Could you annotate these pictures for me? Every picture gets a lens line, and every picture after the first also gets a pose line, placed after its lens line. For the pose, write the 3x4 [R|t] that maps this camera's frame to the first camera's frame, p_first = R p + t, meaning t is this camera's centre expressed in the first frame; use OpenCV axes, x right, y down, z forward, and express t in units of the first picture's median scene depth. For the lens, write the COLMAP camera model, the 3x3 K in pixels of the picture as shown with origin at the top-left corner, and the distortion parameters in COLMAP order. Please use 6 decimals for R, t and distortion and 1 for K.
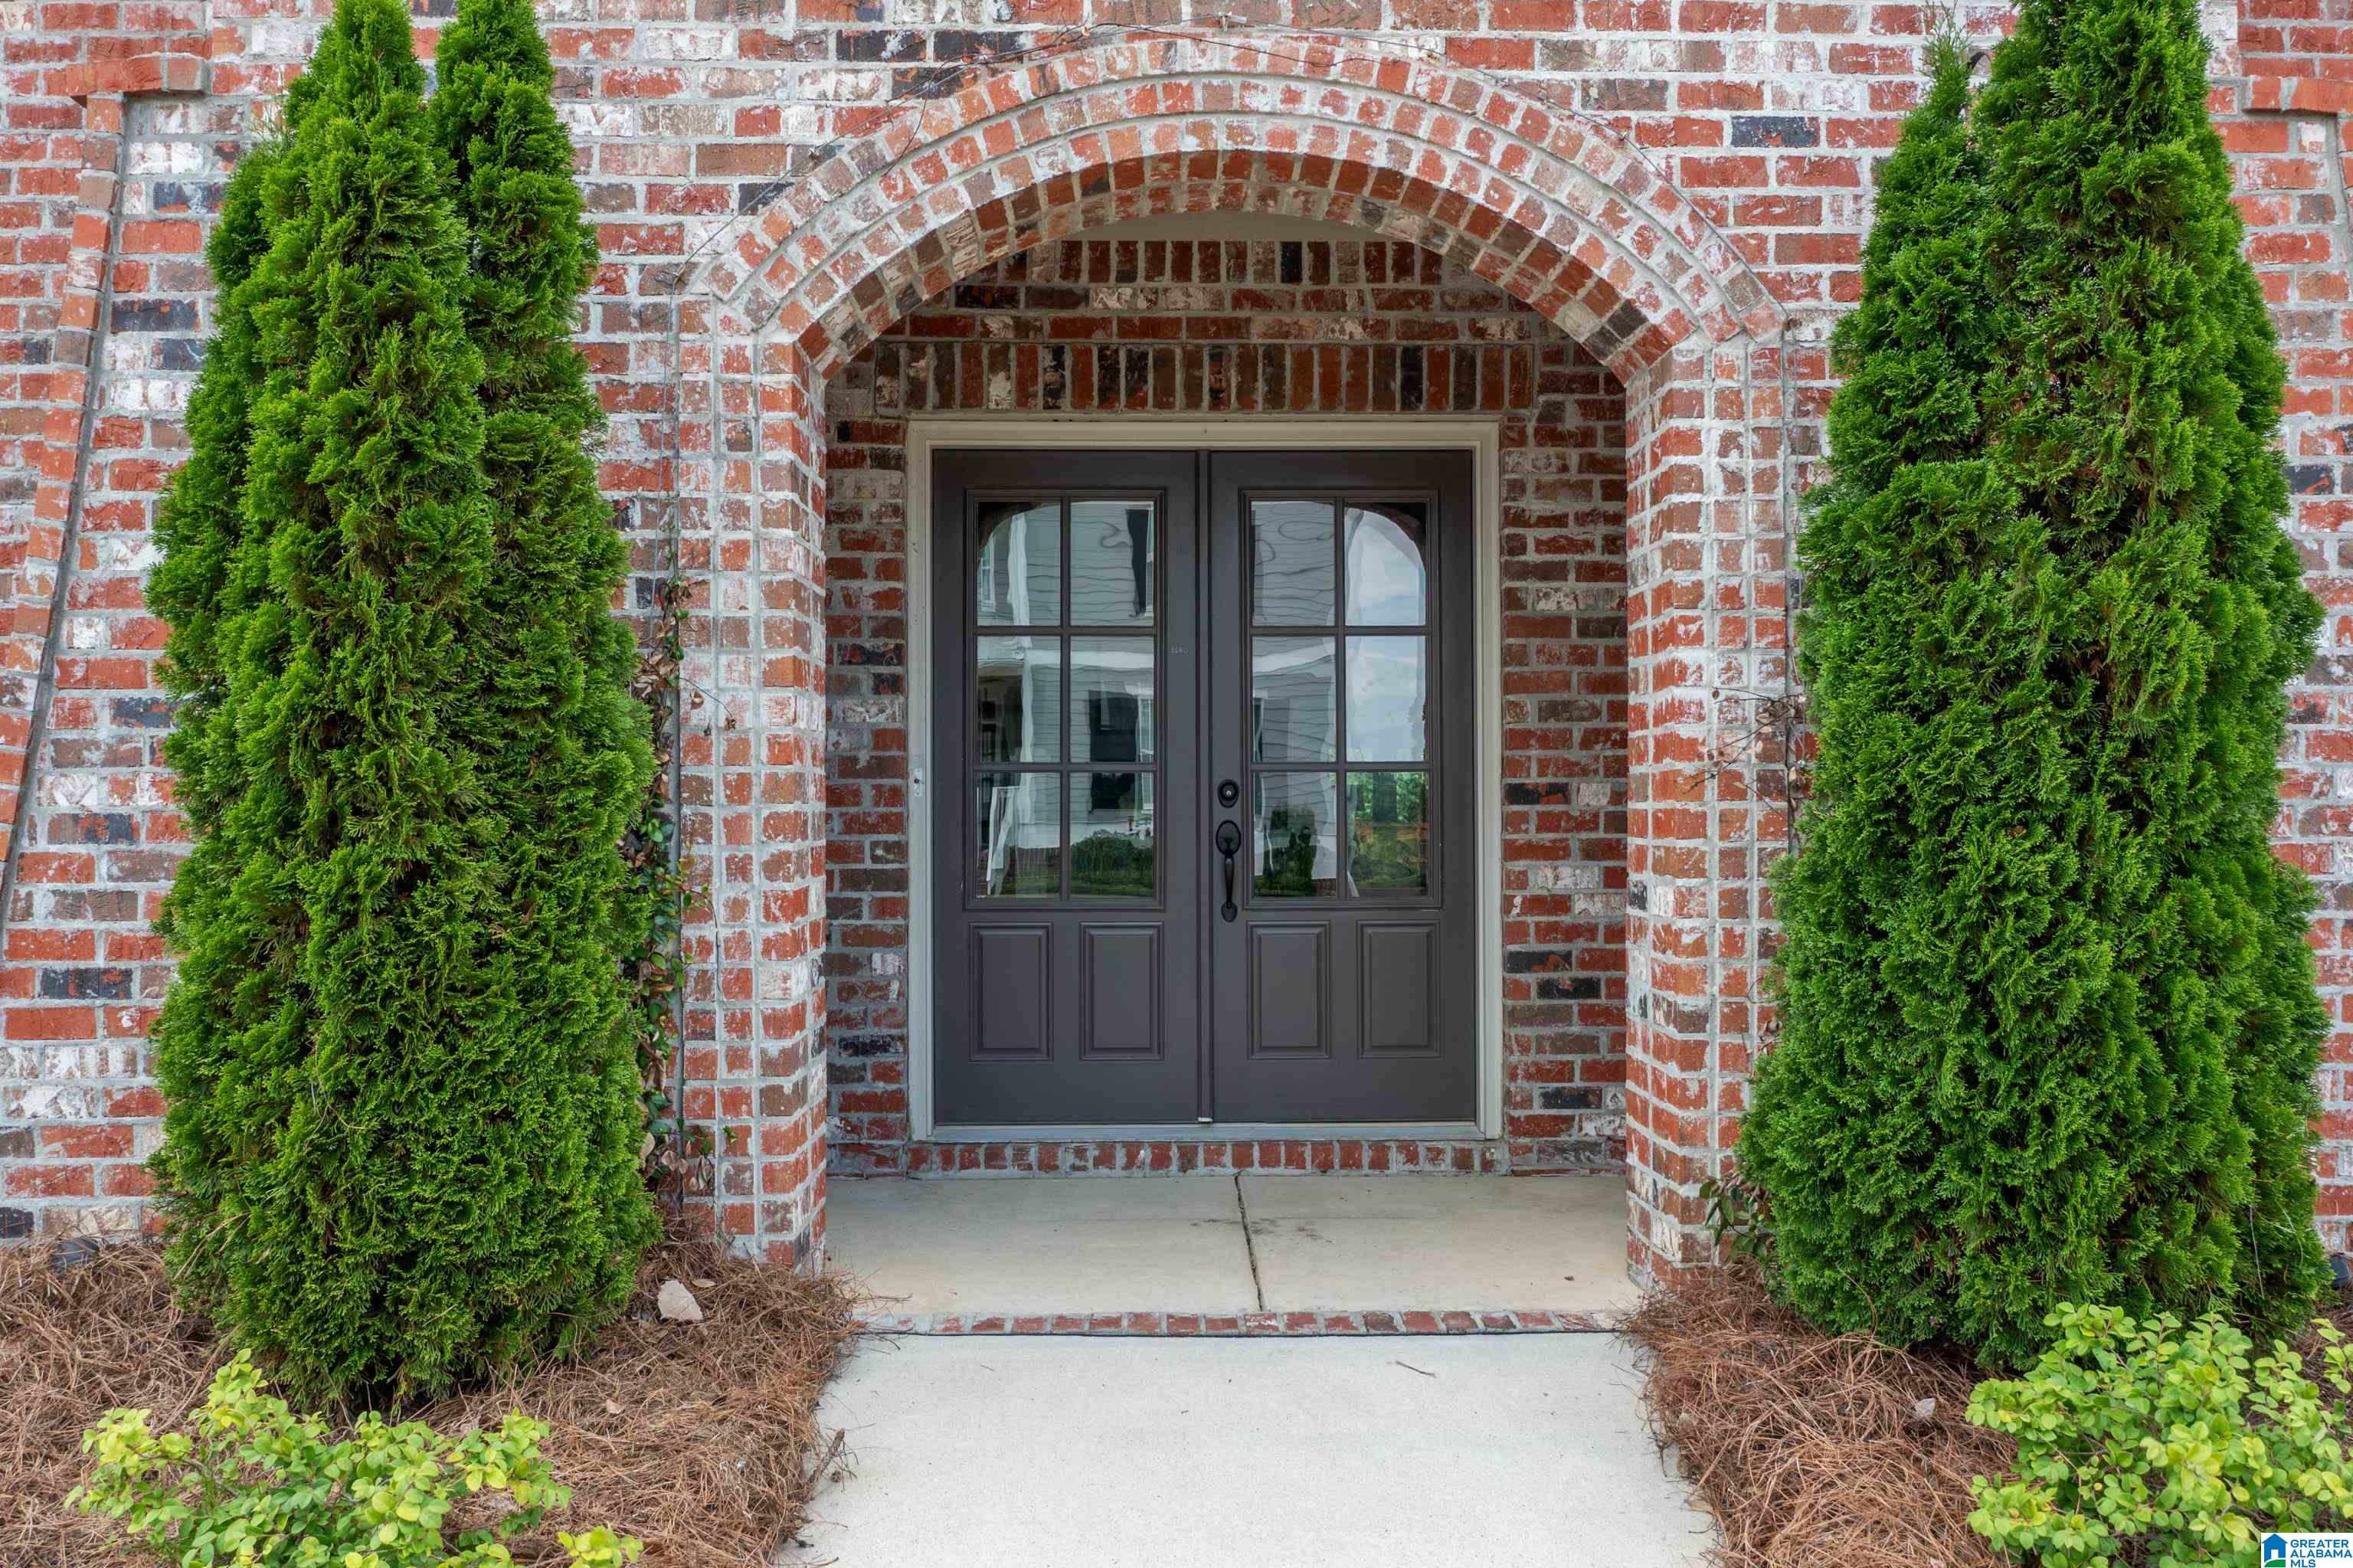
lens RADIAL K [[1855.3, 0, 1191.9], [0, 1855.3, 786.4], [0, 0, 1]] dist [-0.014724, -0.001804]
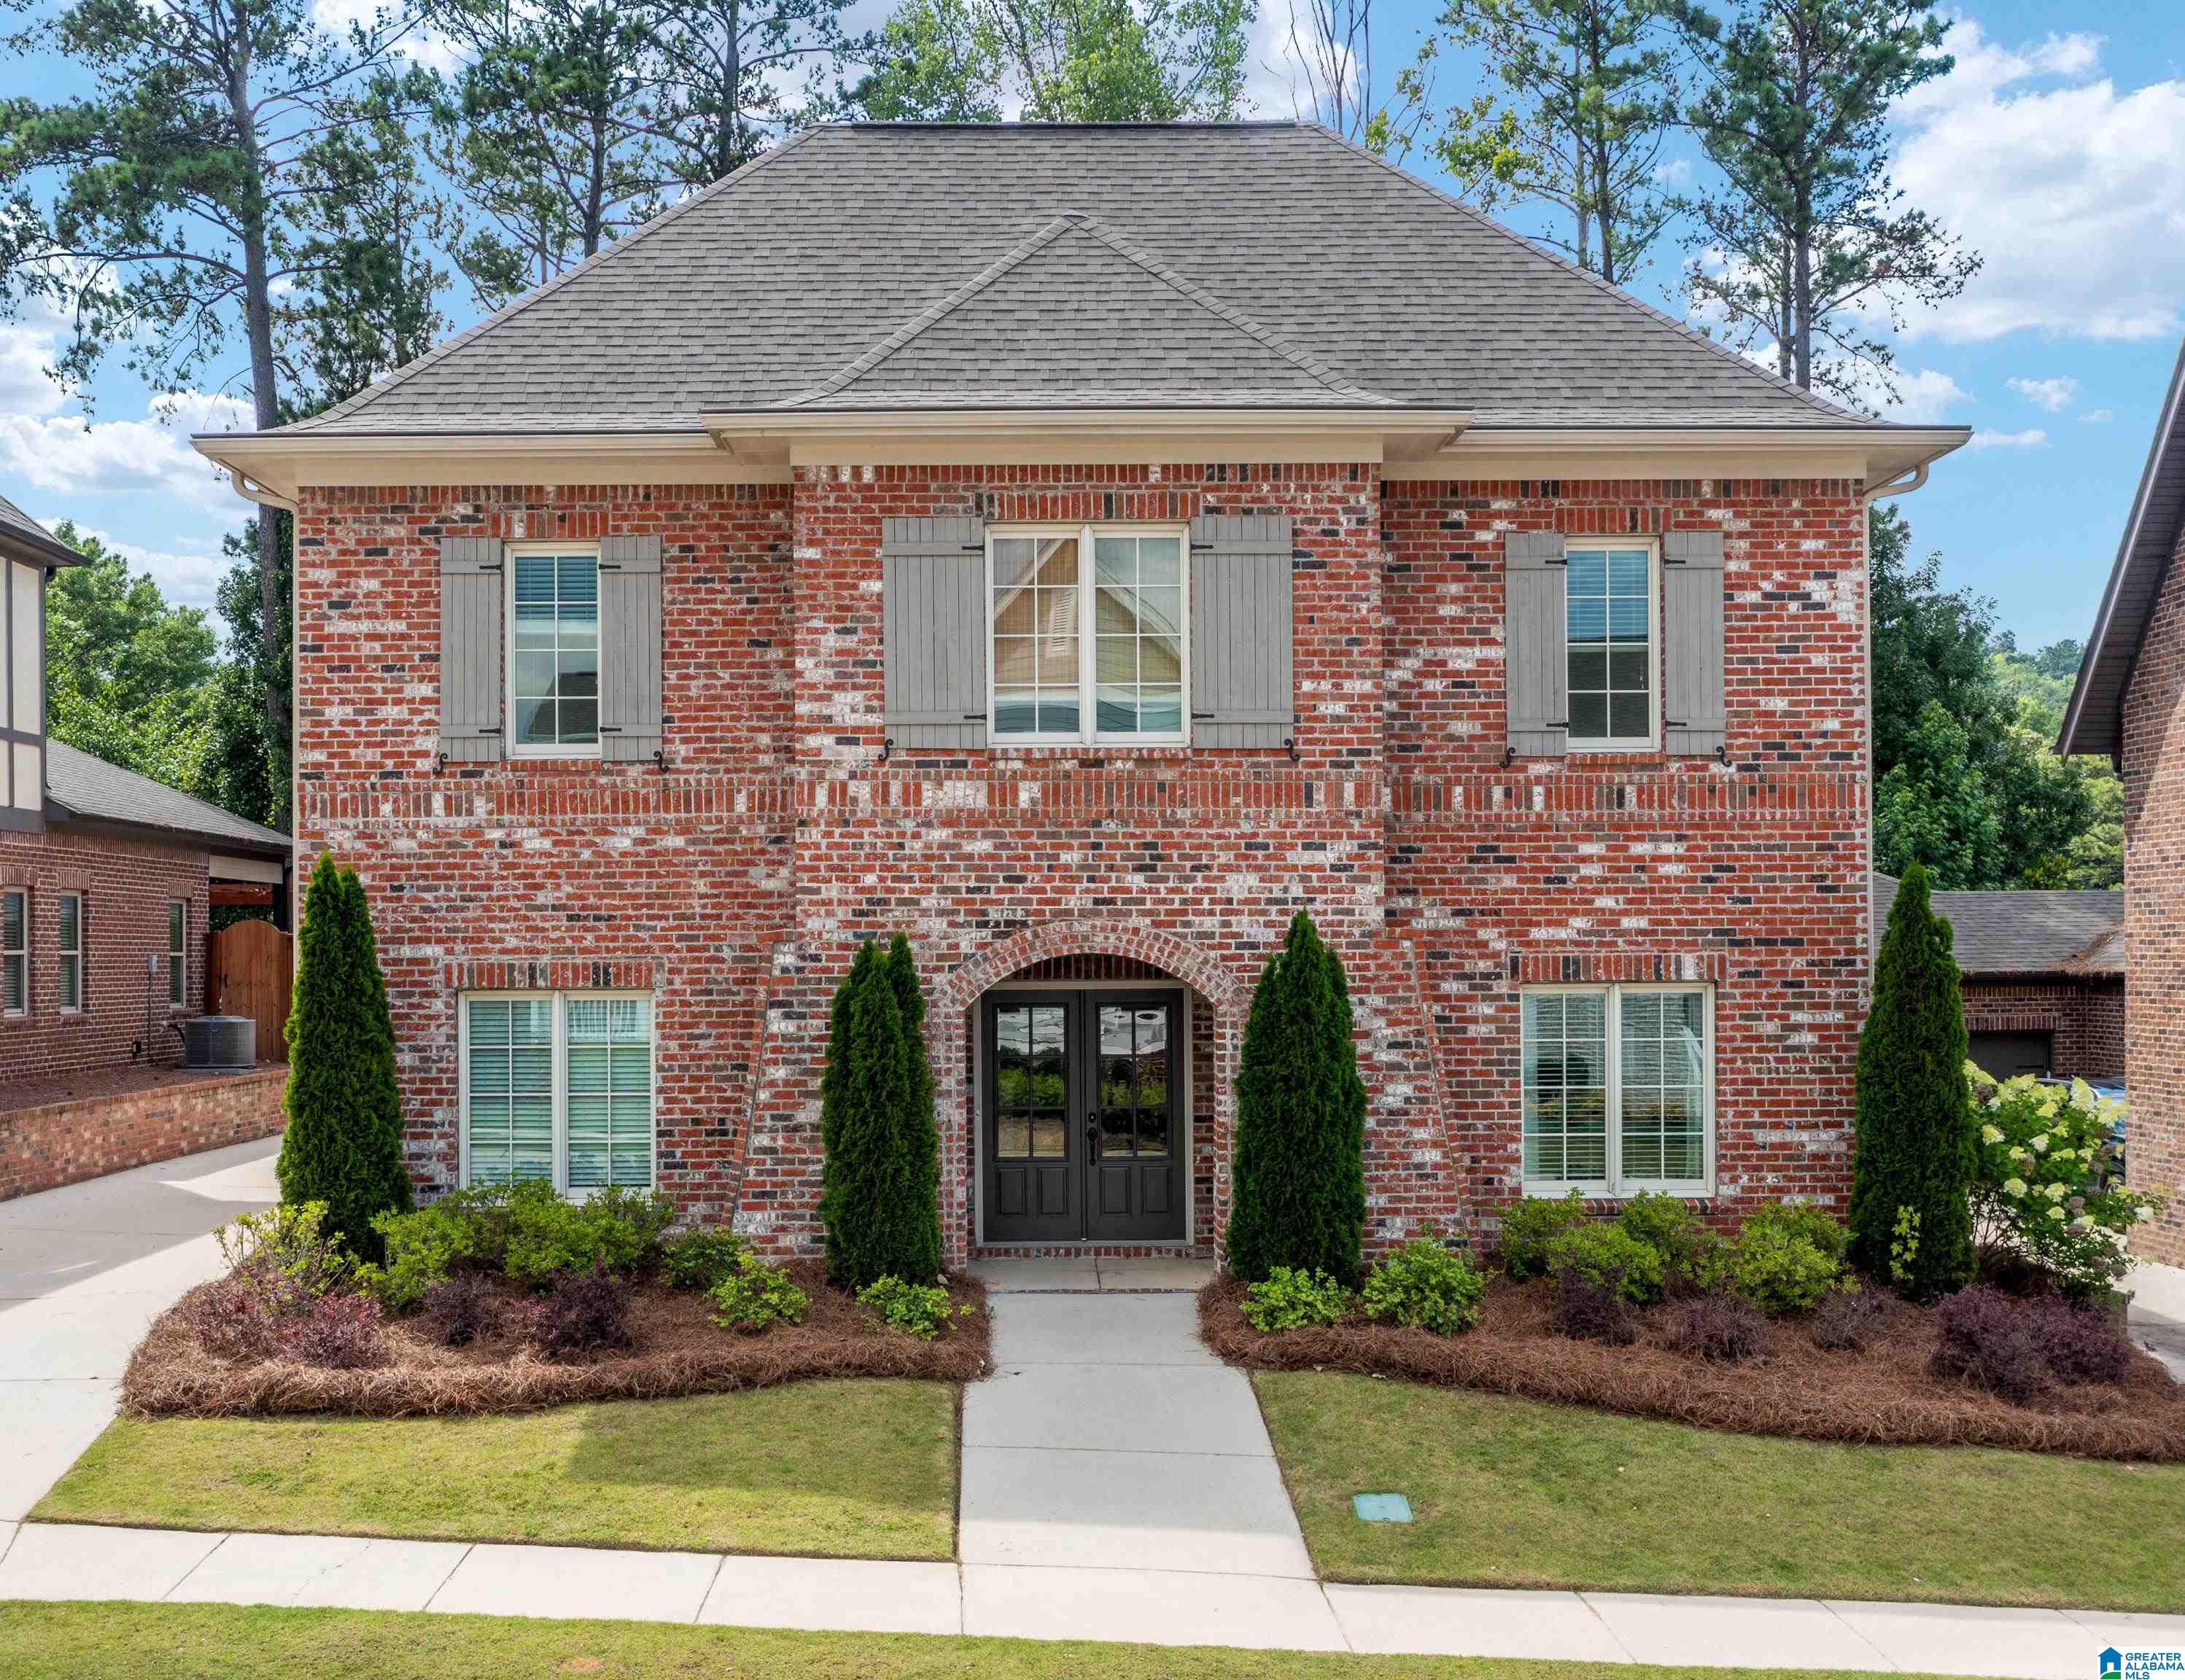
lens RADIAL K [[3219.9, 0, 1085.8], [0, 3219.9, 838.4], [0, 0, 1]] dist [0.003976, 0.000000]
pose [[0.999991, -0.004180, 0.001210, 0.008257], [0.004159, 0.999842, 0.017307, -0.663074], [-0.001283, -0.017302, 0.999849, -5.025702]]
